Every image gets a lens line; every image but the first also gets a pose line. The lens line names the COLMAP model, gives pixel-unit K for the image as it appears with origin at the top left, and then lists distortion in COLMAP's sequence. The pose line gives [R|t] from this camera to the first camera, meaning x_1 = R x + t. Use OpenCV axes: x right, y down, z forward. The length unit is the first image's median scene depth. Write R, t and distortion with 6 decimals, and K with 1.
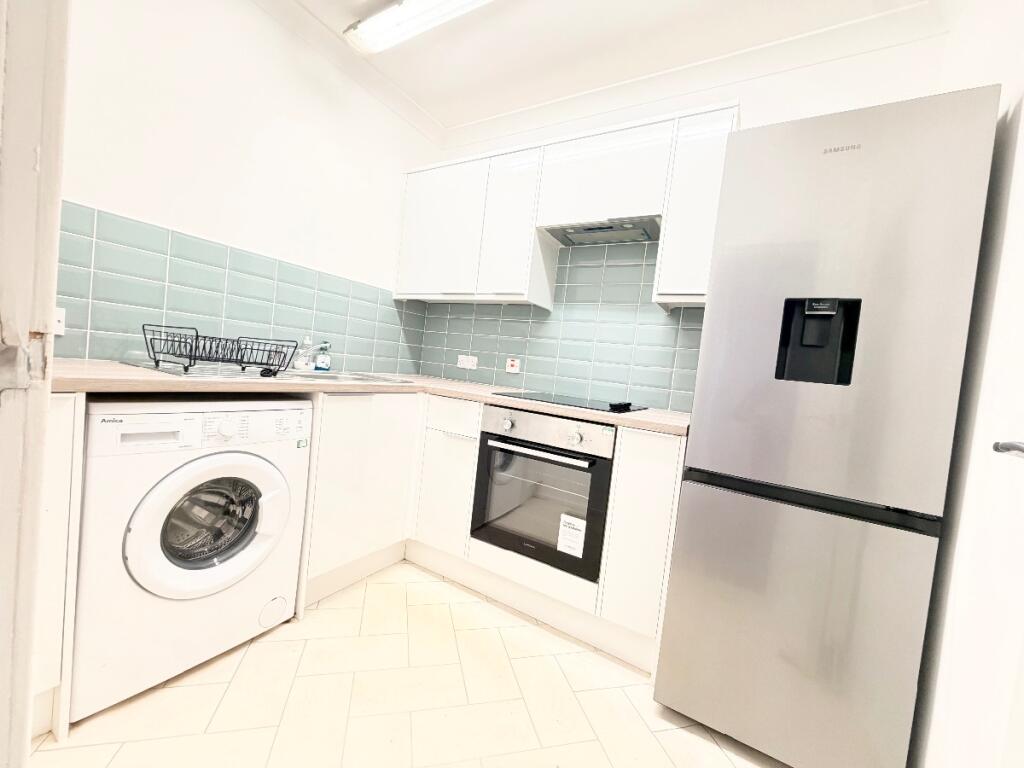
lens RADIAL K [[410.4, 0, 503.7], [0, 410.4, 382.3], [0, 0, 1]] dist [0.001317, -0.000474]
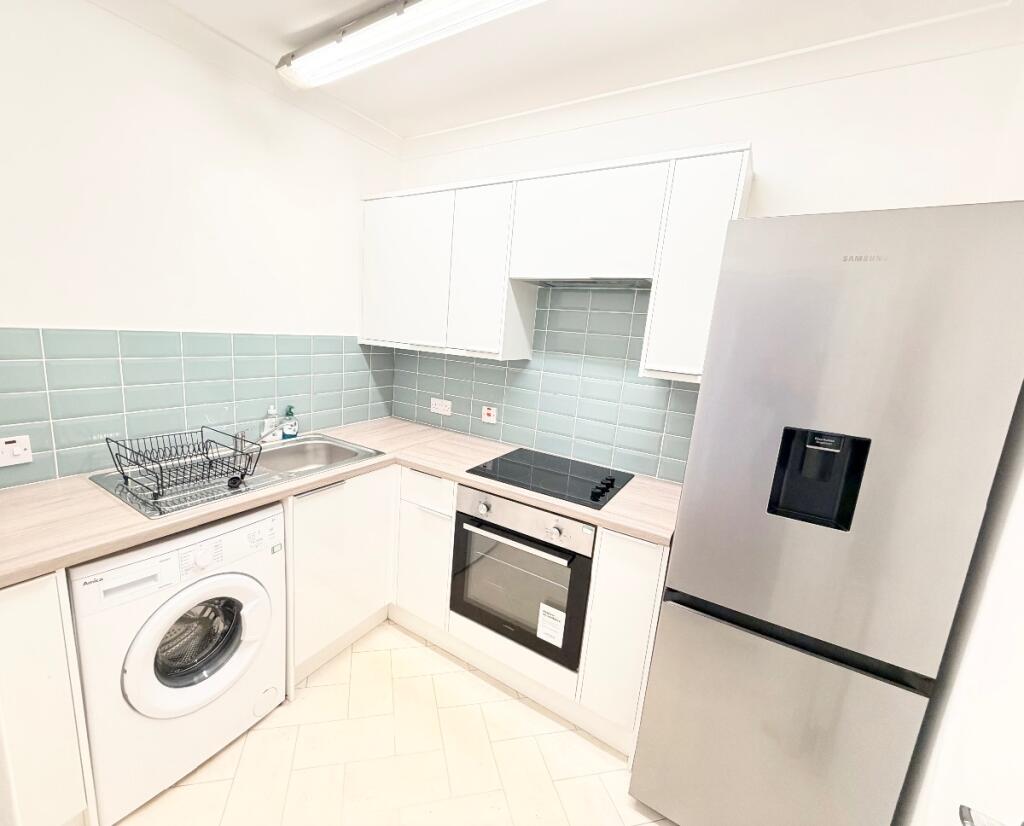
lens RADIAL K [[441.2, 0, 464.0], [0, 441.2, 407.8], [0, 0, 1]] dist [0.001407, -0.000021]
pose [[0.997716, -0.030562, -0.060234, 0.038255], [0.039112, 0.988465, 0.146311, -0.318732], [0.055067, -0.148333, 0.987403, 0.014504]]
